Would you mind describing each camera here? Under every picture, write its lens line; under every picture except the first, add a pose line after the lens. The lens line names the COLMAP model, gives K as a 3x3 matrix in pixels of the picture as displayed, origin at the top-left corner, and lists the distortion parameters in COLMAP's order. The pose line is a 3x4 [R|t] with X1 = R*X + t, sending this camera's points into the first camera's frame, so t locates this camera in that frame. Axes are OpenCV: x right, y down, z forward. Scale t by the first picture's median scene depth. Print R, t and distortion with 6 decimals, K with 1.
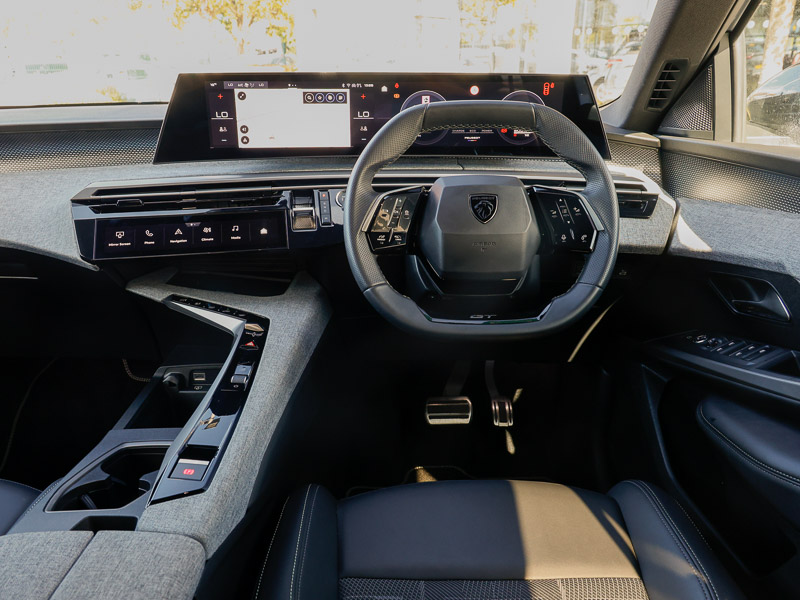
lens RADIAL K [[629.4, 0, 400.0], [0, 629.4, 300.0], [0, 0, 1]] dist [0.005261, -0.003754]
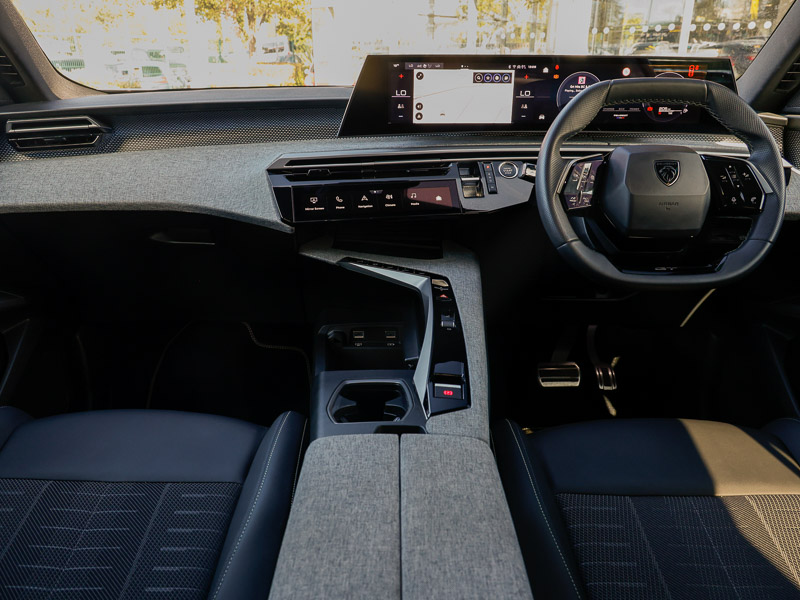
lens RADIAL K [[625.2, 0, 400.0], [0, 625.2, 300.0], [0, 0, 1]] dist [0.006850, -0.003991]
pose [[0.999994, 0.002872, 0.001844, -0.283975], [-0.002878, 0.999991, 0.003112, 0.065732], [-0.001835, -0.003117, 0.999993, -0.098908]]
